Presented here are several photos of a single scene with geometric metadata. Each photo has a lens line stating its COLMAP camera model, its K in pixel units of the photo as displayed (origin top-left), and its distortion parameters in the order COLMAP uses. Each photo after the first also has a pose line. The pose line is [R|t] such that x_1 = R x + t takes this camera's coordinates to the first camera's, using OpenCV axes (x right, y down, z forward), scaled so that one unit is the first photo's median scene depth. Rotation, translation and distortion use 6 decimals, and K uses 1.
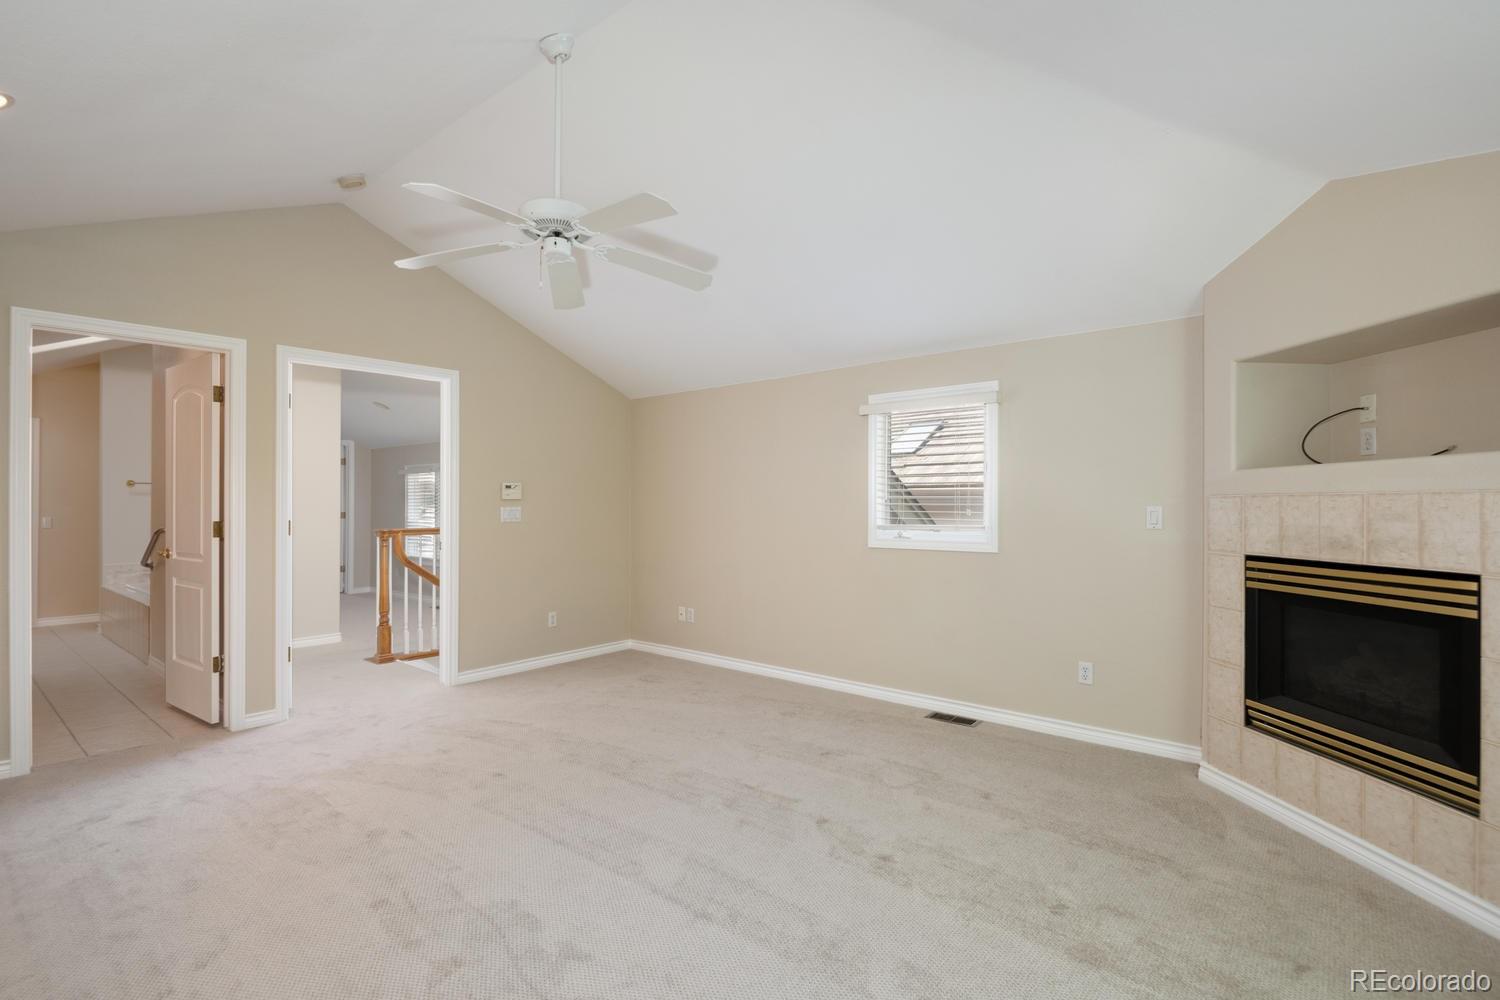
lens RADIAL K [[703.3, 0, 745.8], [0, 703.3, 506.1], [0, 0, 1]] dist [0.003119, -0.000901]
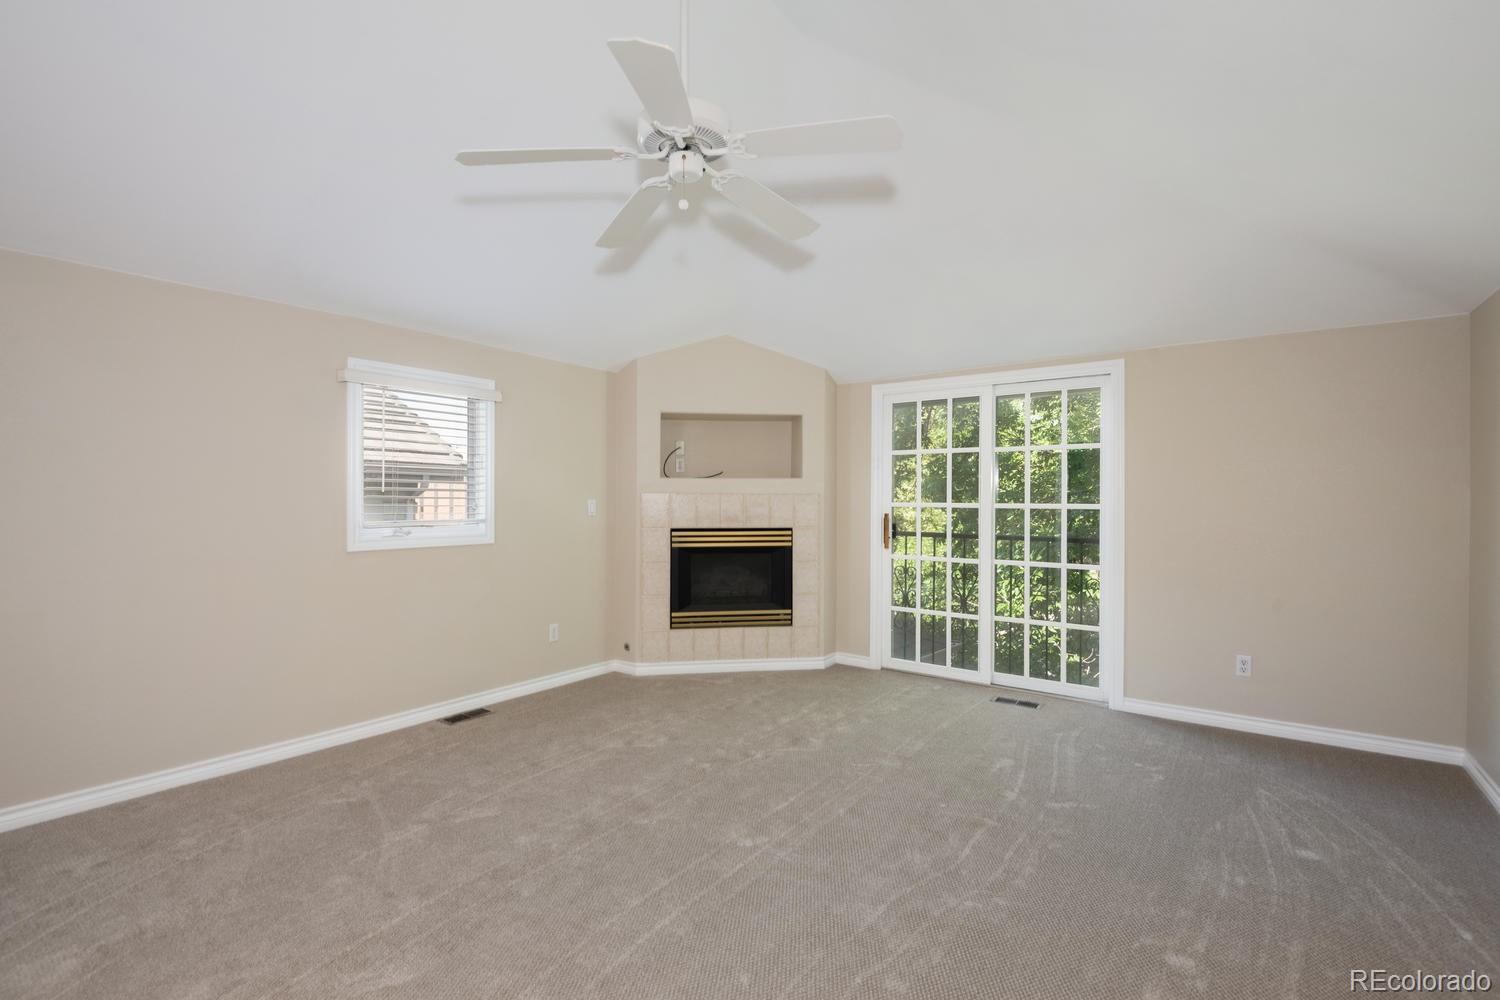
lens RADIAL K [[703.3, 0, 745.7], [0, 703.3, 496.9], [0, 0, 1]] dist [0.003119, -0.000901]
pose [[-0.078258, -0.000642, 0.996933, -1.044998], [-0.004817, 0.999988, 0.000266, -0.008090], [-0.996922, -0.004782, -0.078260, 1.004281]]
